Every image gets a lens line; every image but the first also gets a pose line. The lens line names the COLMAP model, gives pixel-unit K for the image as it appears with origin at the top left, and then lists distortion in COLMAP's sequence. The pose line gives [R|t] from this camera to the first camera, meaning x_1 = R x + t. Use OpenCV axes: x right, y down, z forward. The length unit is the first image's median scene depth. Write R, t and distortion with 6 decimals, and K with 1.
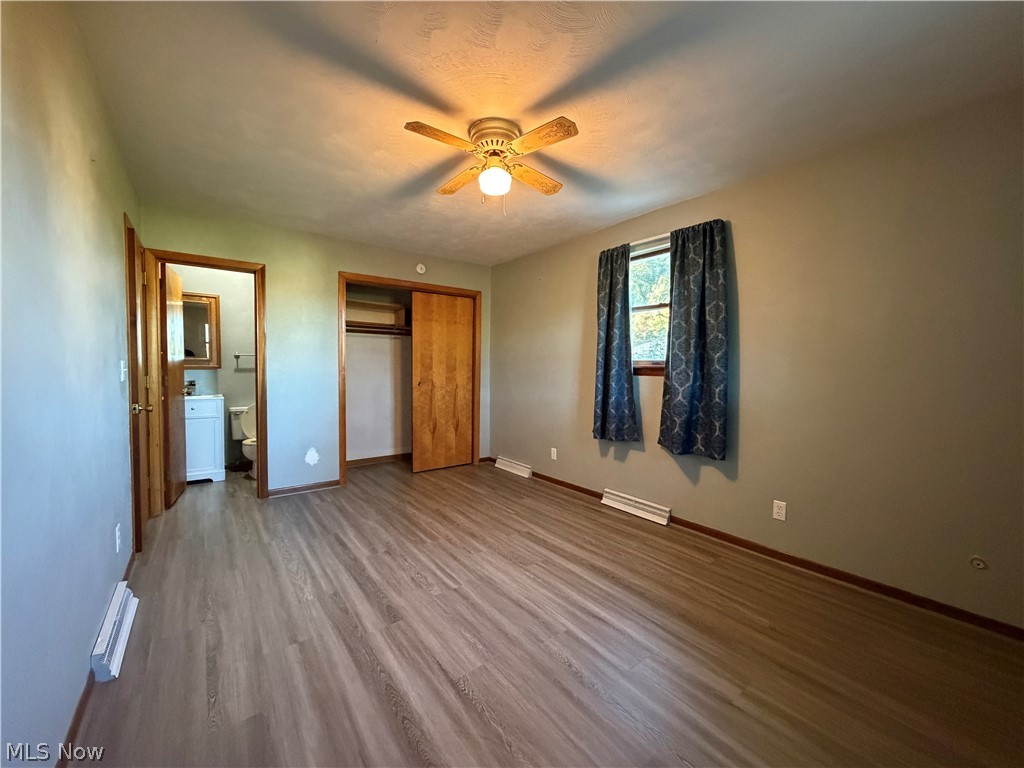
lens RADIAL K [[409.3, 0, 509.2], [0, 409.3, 381.9], [0, 0, 1]] dist [0.001063, 0.000180]
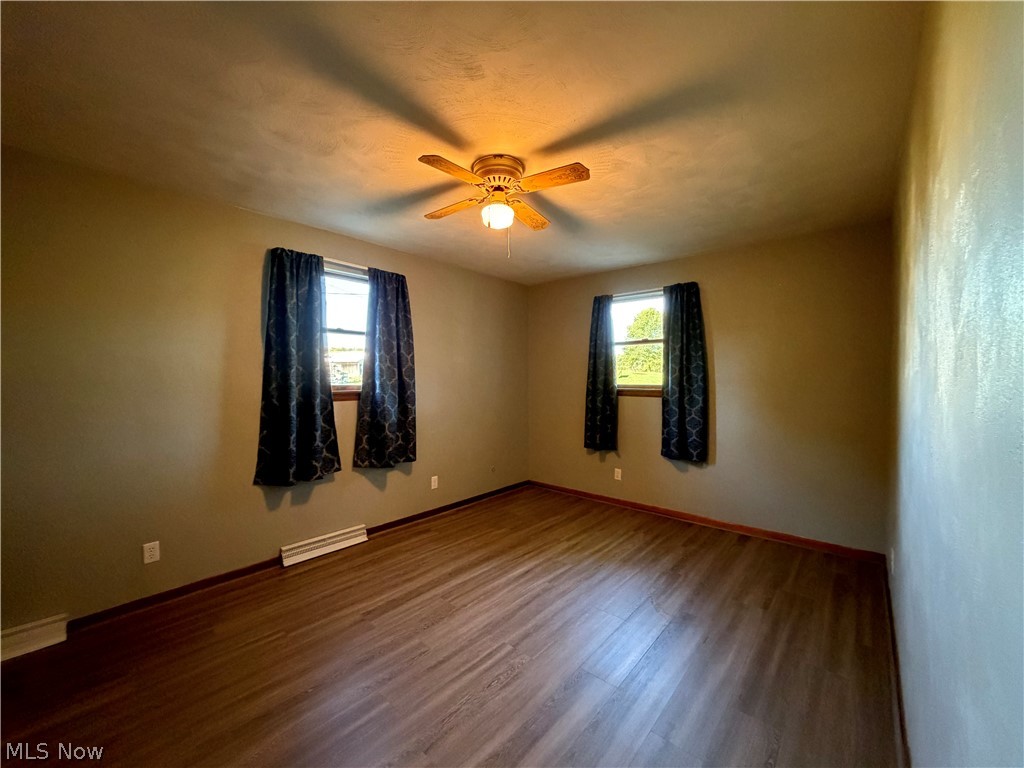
lens RADIAL K [[409.3, 0, 509.3], [0, 409.3, 384.2], [0, 0, 1]] dist [0.001063, 0.000180]
pose [[-0.211778, -0.024715, 0.977005, -0.794793], [0.031813, 0.998976, 0.032167, -0.084387], [-0.976800, 0.037894, -0.210775, 0.929755]]
